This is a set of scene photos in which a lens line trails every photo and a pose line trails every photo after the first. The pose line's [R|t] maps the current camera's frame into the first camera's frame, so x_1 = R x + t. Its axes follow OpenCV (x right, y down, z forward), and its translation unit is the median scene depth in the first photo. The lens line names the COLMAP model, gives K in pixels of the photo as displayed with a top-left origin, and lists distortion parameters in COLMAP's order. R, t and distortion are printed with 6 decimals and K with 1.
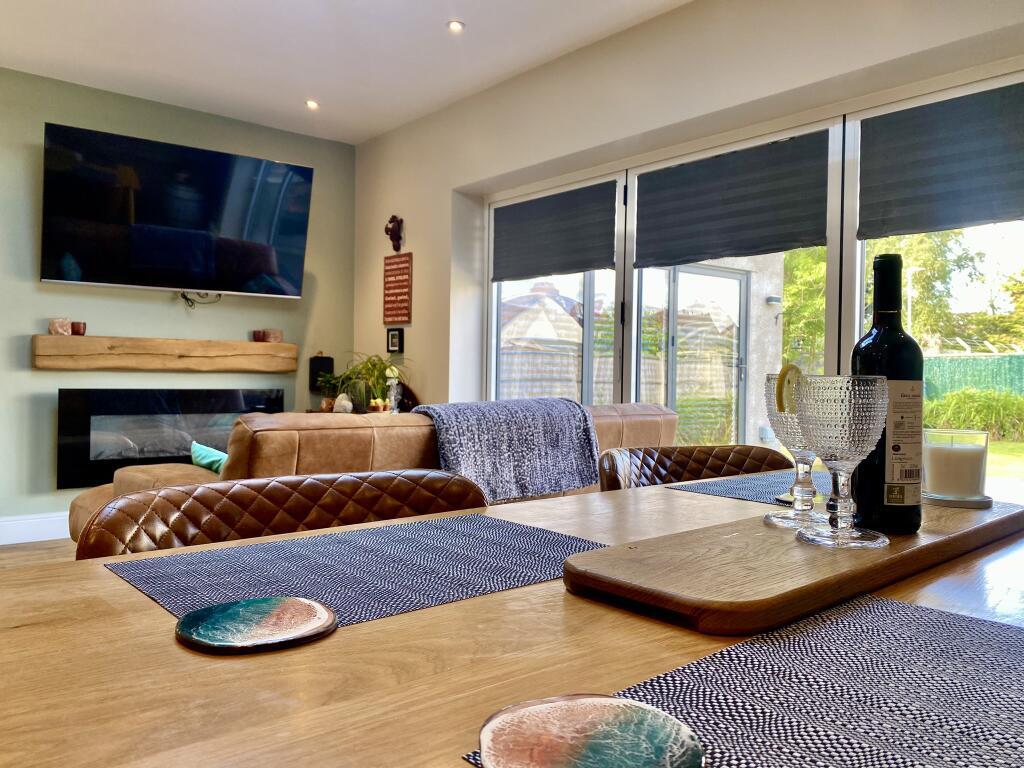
lens RADIAL K [[780.8, 0, 510.0], [0, 780.8, 381.1], [0, 0, 1]] dist [0.013034, -0.001479]
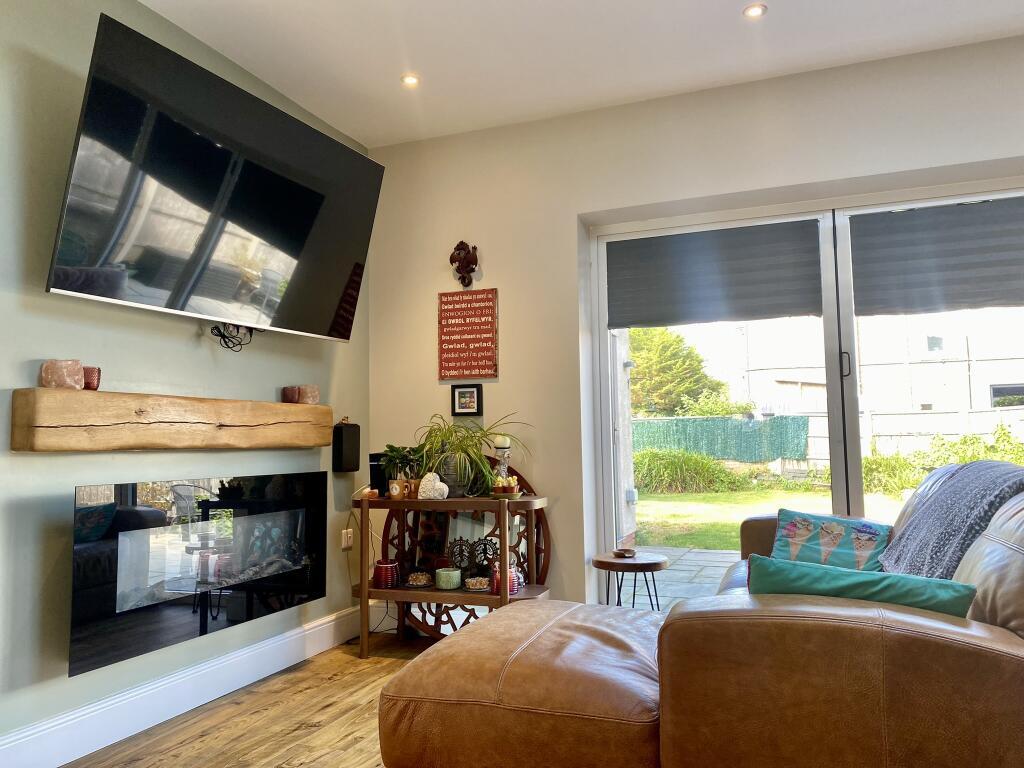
lens RADIAL K [[780.8, 0, 515.6], [0, 780.8, 386.2], [0, 0, 1]] dist [0.013034, -0.001479]
pose [[0.872846, 0.003300, 0.487985, -0.487966], [0.039000, 0.996307, -0.076495, -0.005050], [-0.486435, 0.085799, 0.869494, 0.309807]]
